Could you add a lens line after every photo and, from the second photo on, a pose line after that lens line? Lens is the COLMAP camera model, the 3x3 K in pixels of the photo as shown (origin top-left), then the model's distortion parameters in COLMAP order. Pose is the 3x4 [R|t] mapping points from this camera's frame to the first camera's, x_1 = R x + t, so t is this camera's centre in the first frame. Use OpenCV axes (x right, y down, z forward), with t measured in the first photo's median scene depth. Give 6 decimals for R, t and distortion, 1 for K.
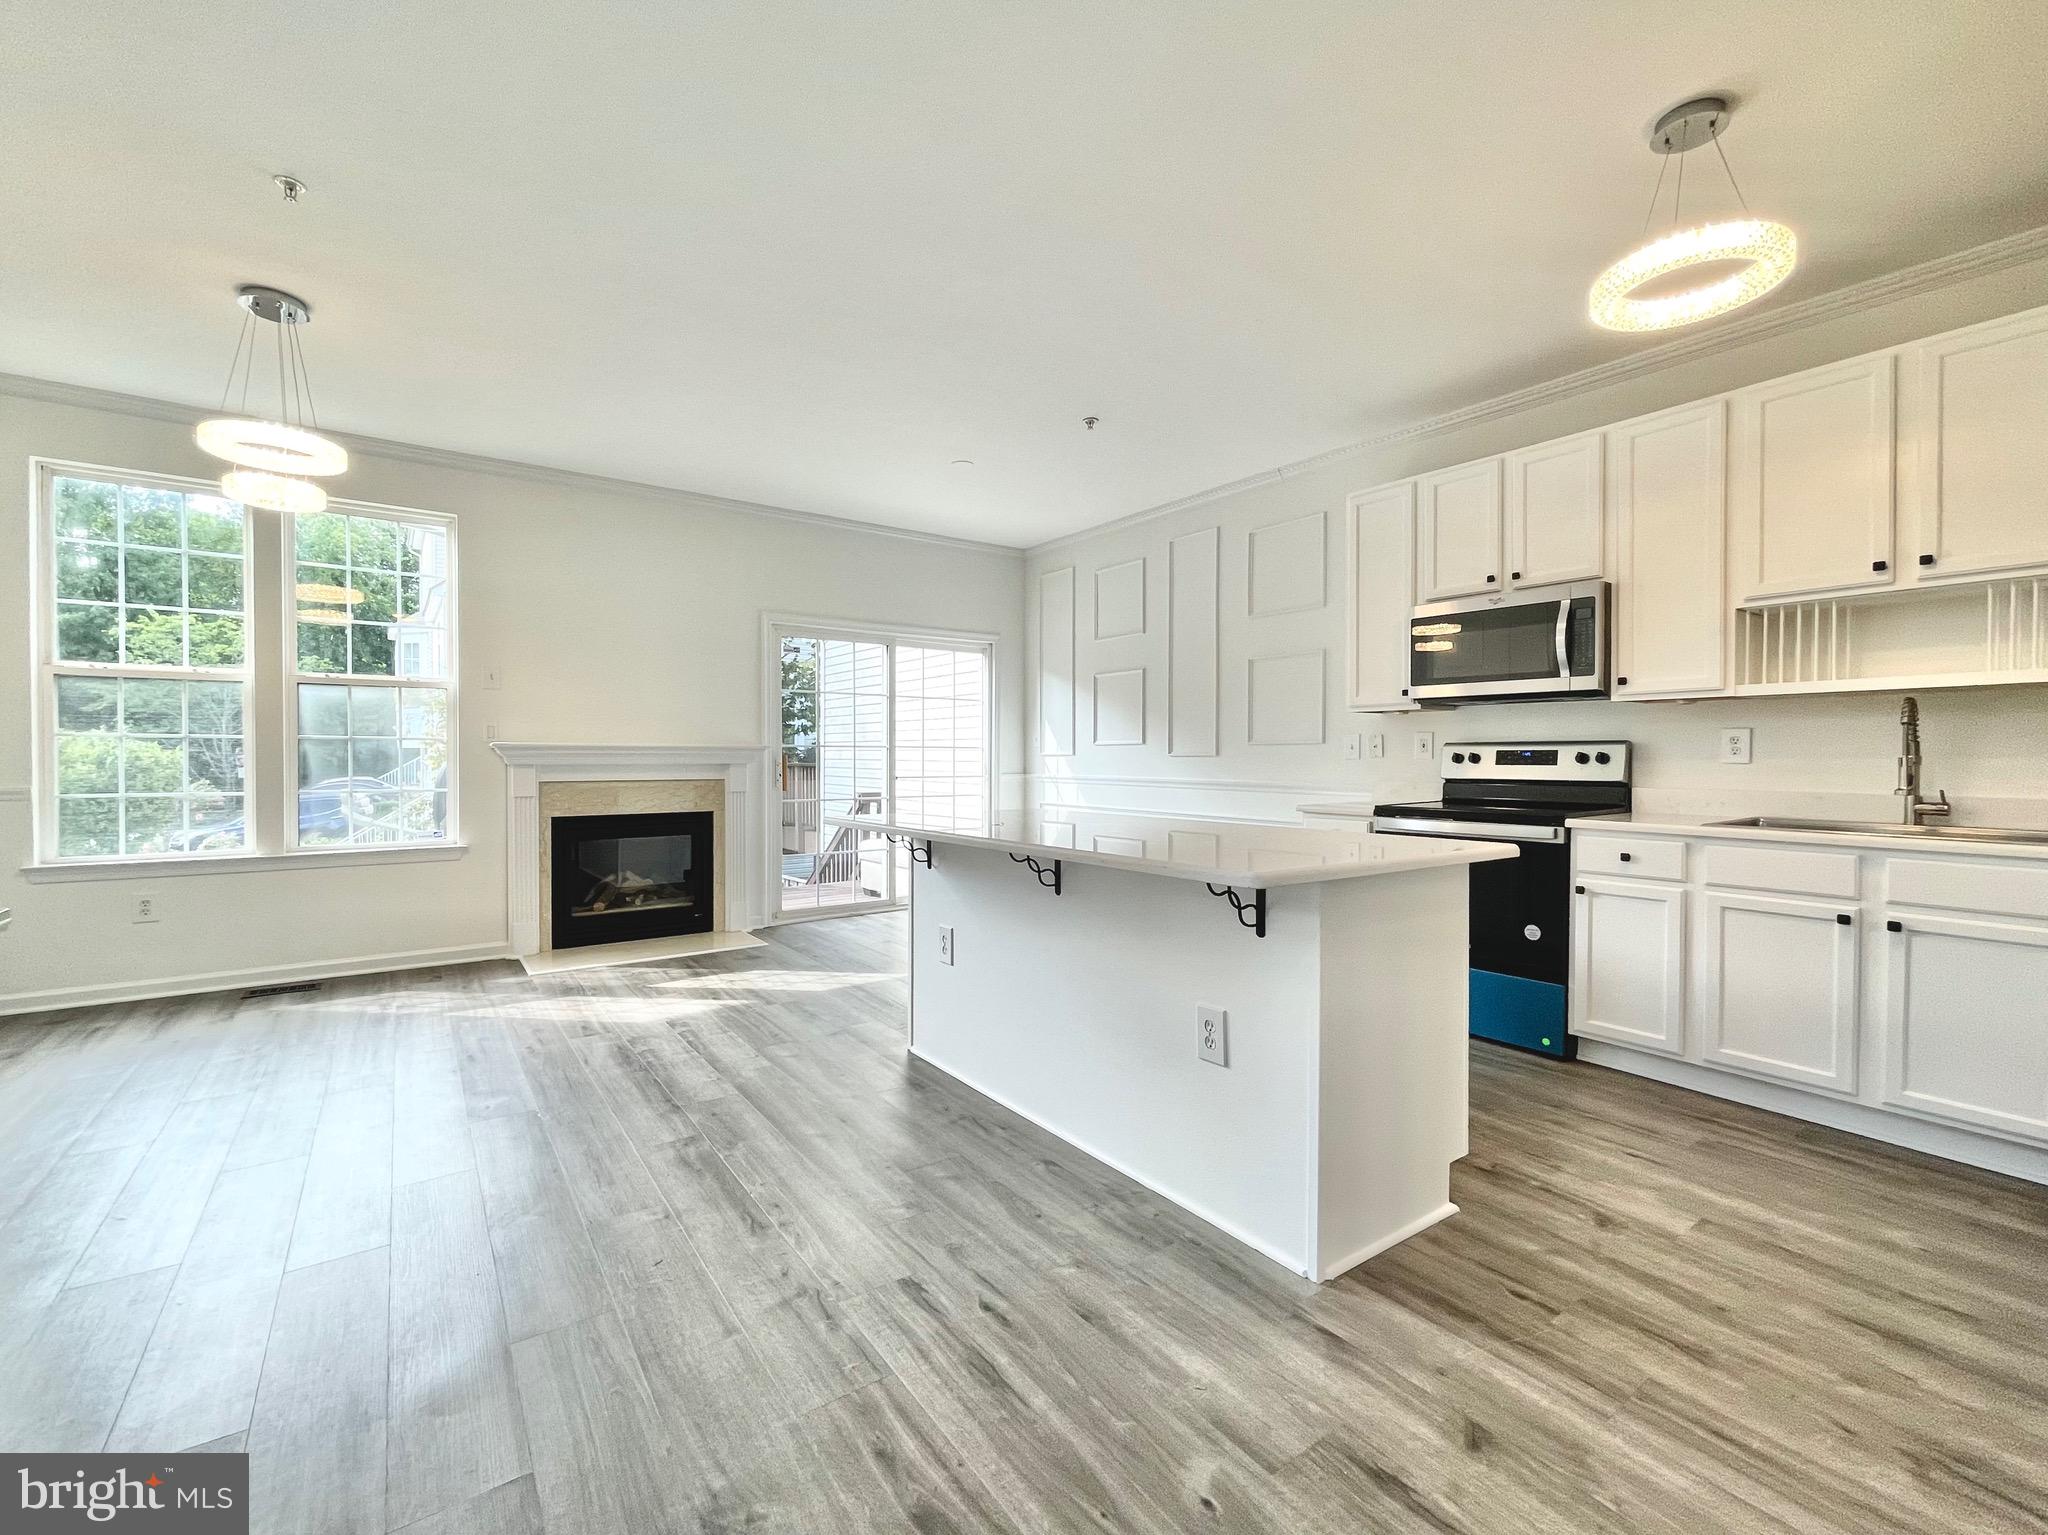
lens RADIAL K [[875.0, 0, 1016.2], [0, 875.0, 762.6], [0, 0, 1]] dist [0.001206, -0.002029]
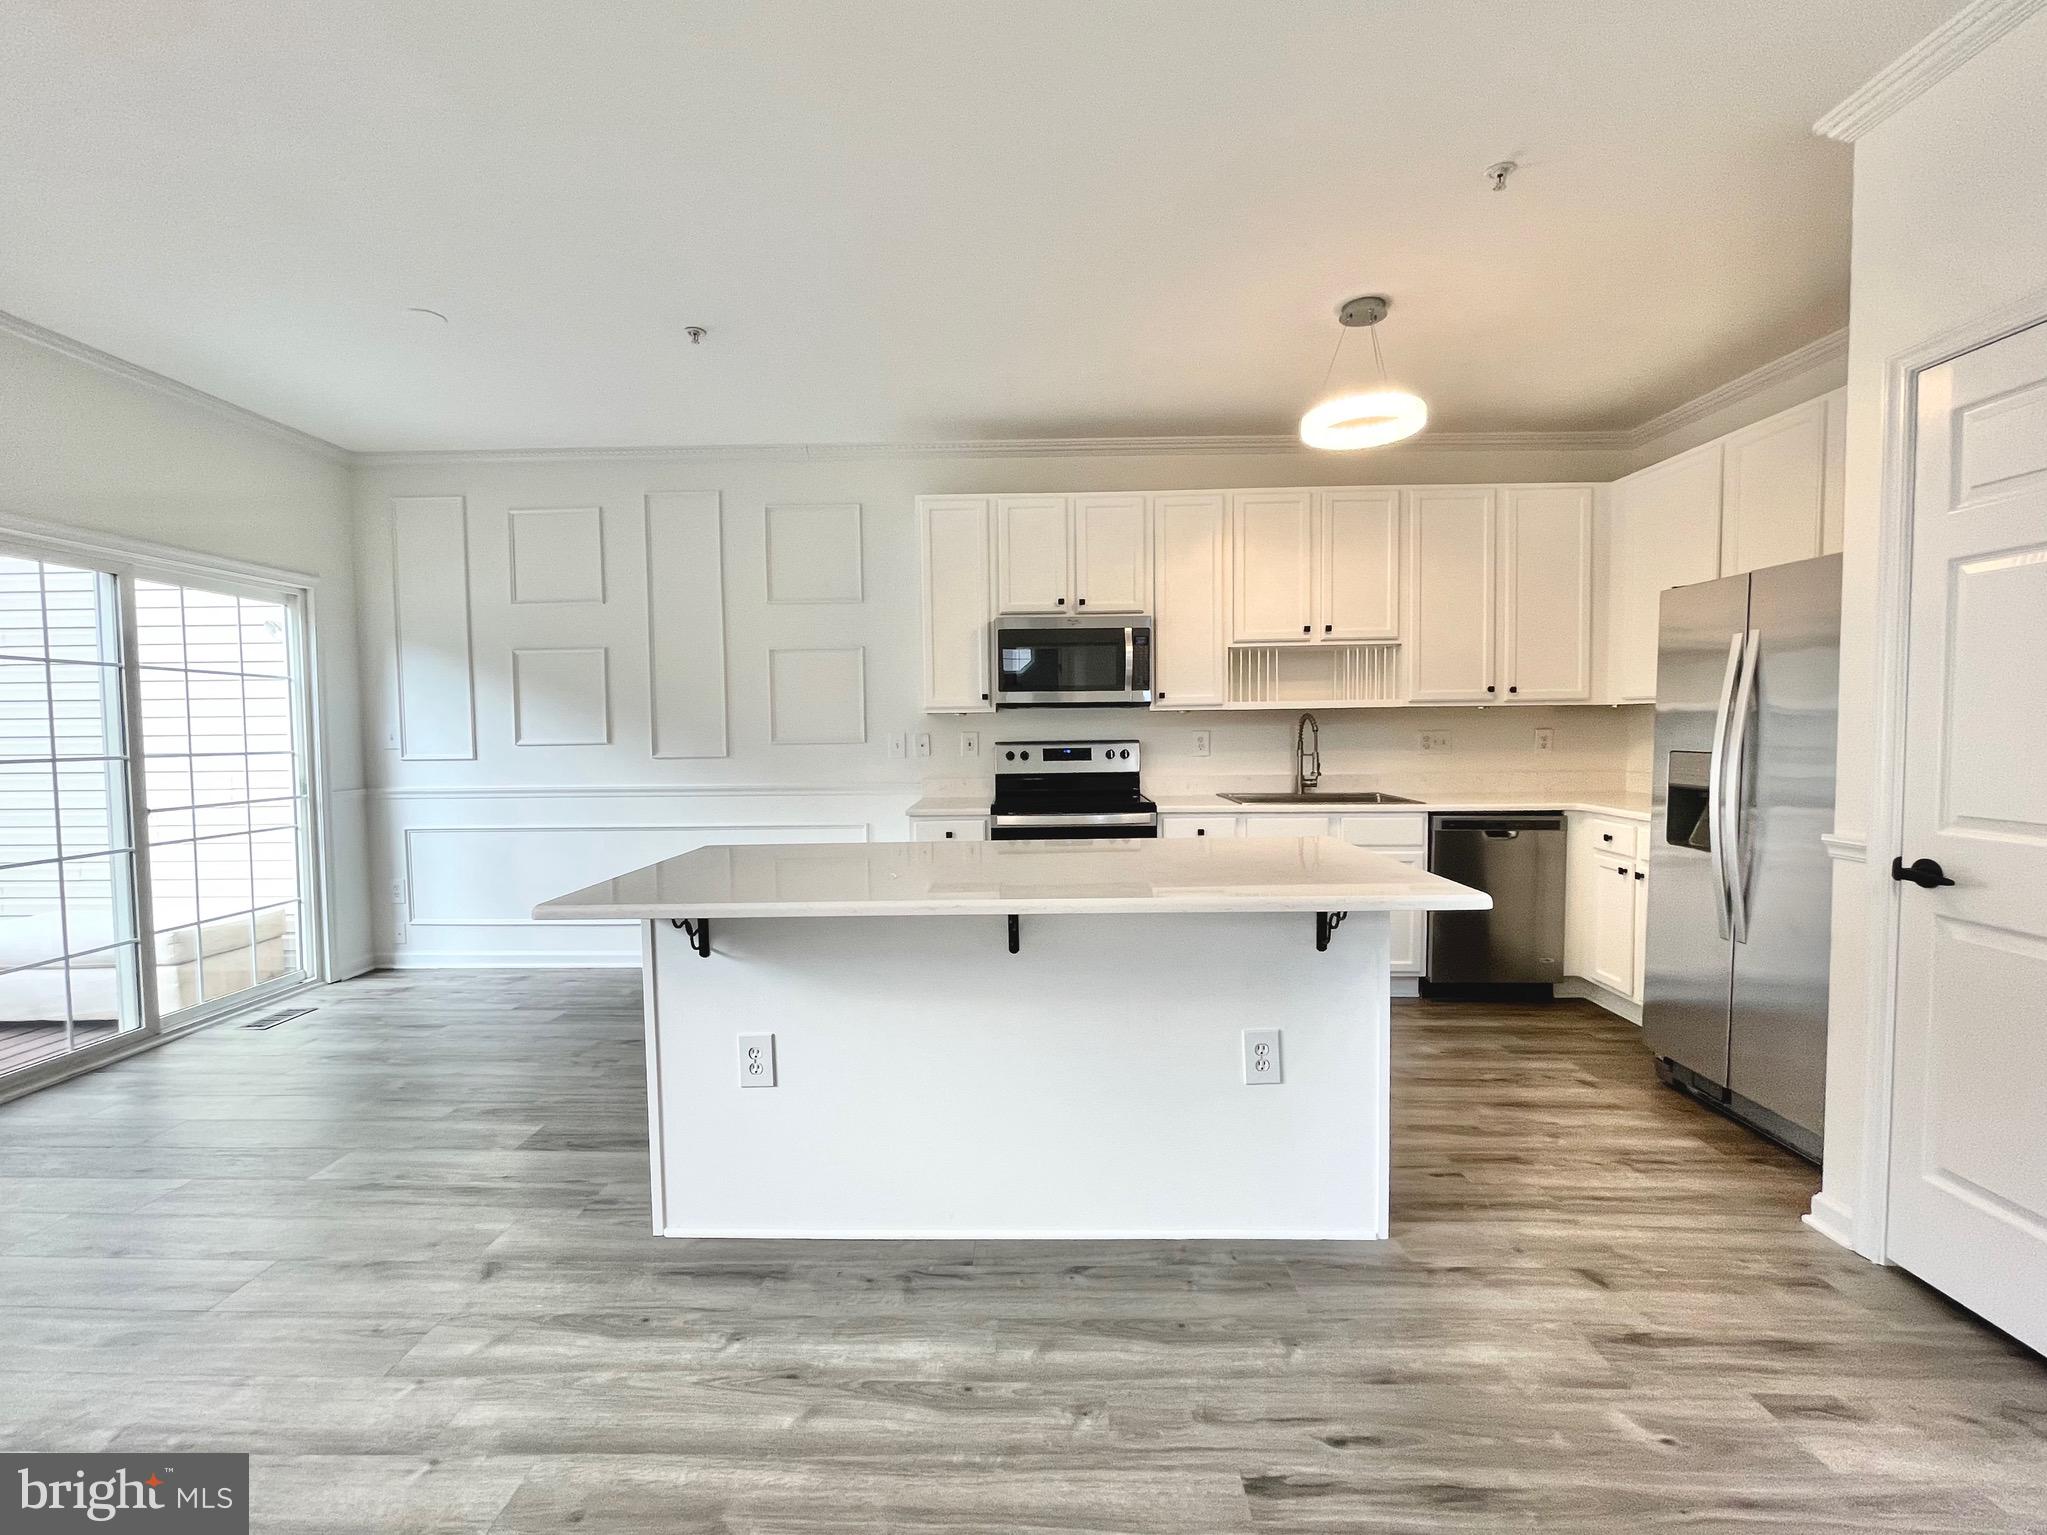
lens RADIAL K [[874.6, 0, 1004.7], [0, 874.6, 768.5], [0, 0, 1]] dist [0.001206, -0.002029]
pose [[0.603606, -0.047449, 0.795870, -0.506163], [0.020060, 0.998815, 0.044335, -0.050029], [-0.797031, -0.010795, 0.603842, 0.426299]]
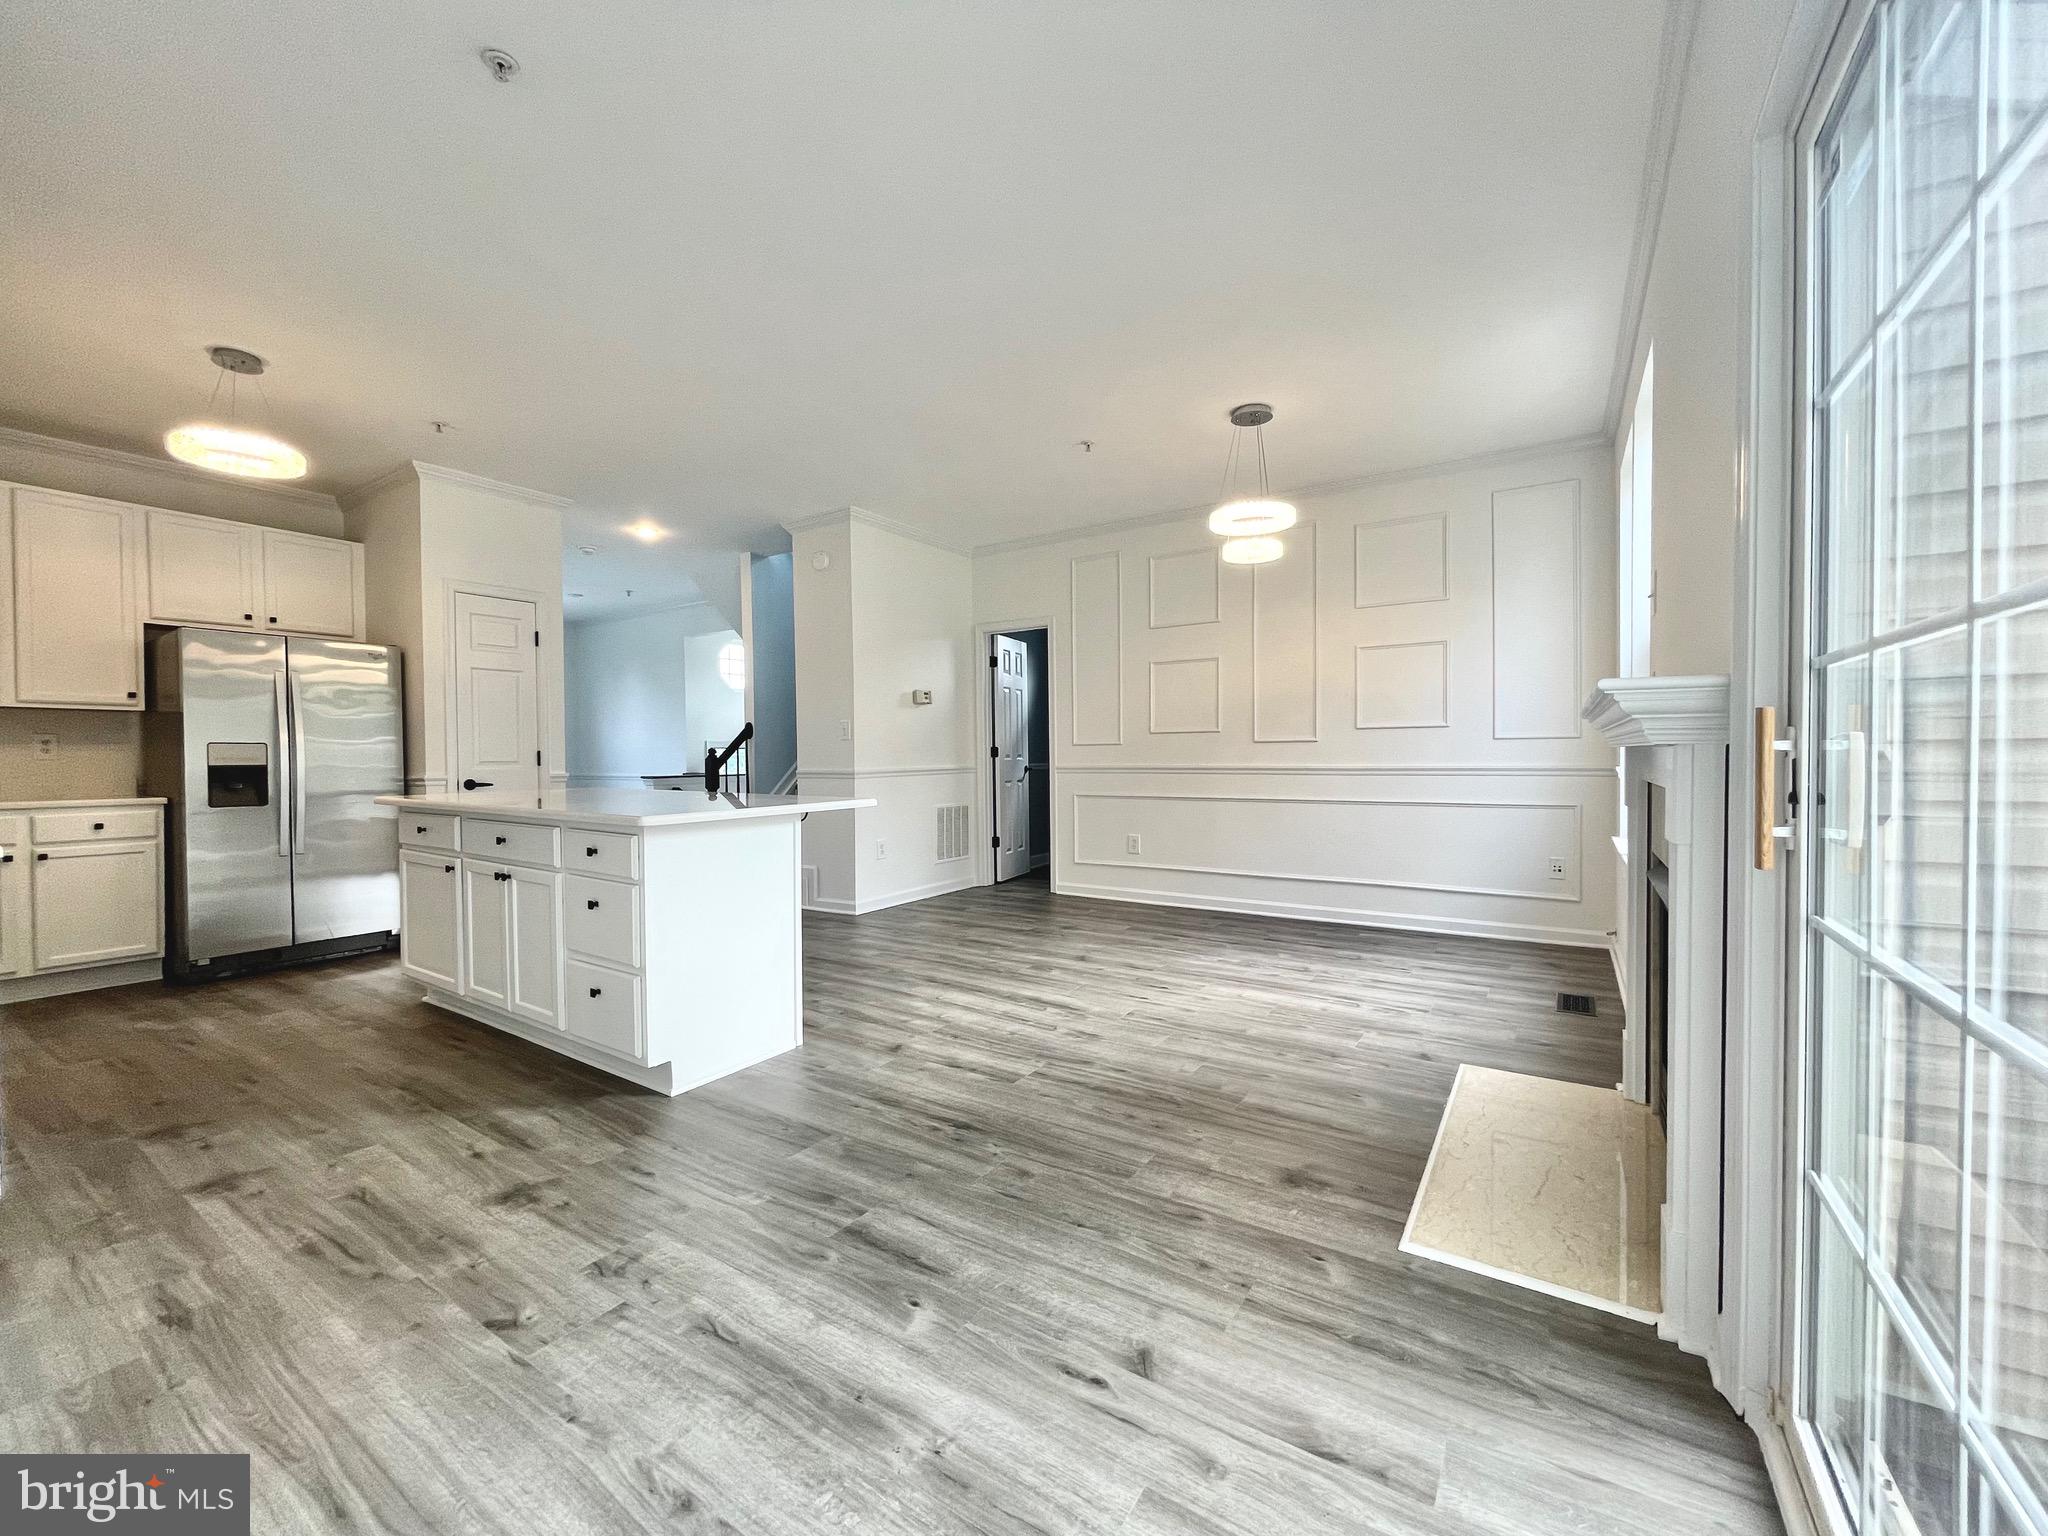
lens RADIAL K [[828.8, 0, 1011.9], [0, 828.8, 766.6], [0, 0, 1]] dist [-0.002513, -0.000325]
pose [[-0.934689, 0.011472, -0.355281, -0.019239], [0.003806, 0.999745, 0.022271, 0.001214], [0.355446, 0.019464, -0.934494, 2.078188]]
